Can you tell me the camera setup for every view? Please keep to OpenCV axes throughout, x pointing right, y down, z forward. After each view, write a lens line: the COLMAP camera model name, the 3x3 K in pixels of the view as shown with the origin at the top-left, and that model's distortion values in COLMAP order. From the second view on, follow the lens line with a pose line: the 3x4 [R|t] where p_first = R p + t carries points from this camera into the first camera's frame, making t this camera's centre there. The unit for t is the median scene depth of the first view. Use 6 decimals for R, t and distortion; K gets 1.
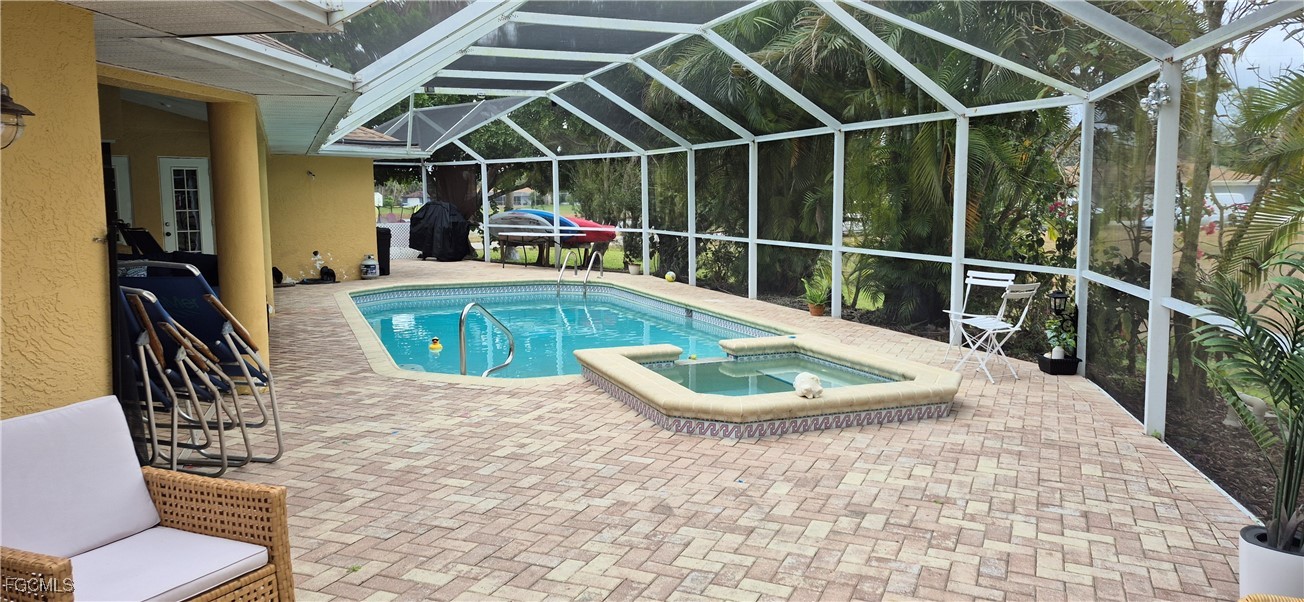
lens RADIAL K [[923.7, 0, 651.8], [0, 923.7, 288.2], [0, 0, 1]] dist [0.063112, -0.084831]
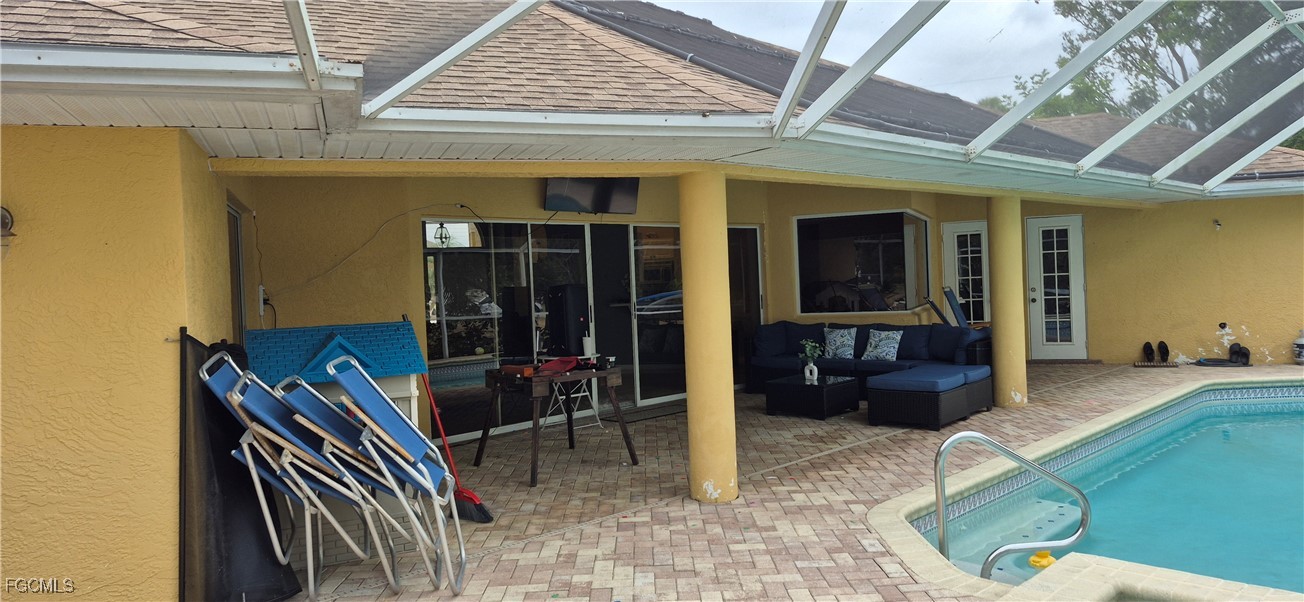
lens RADIAL K [[923.7, 0, 651.8], [0, 923.7, 288.2], [0, 0, 1]] dist [0.063112, -0.084831]
pose [[0.435663, 0.004074, -0.900101, 0.233659], [-0.054275, 0.998289, -0.021752, -0.045621], [0.898472, 0.058330, 0.435139, 0.397846]]
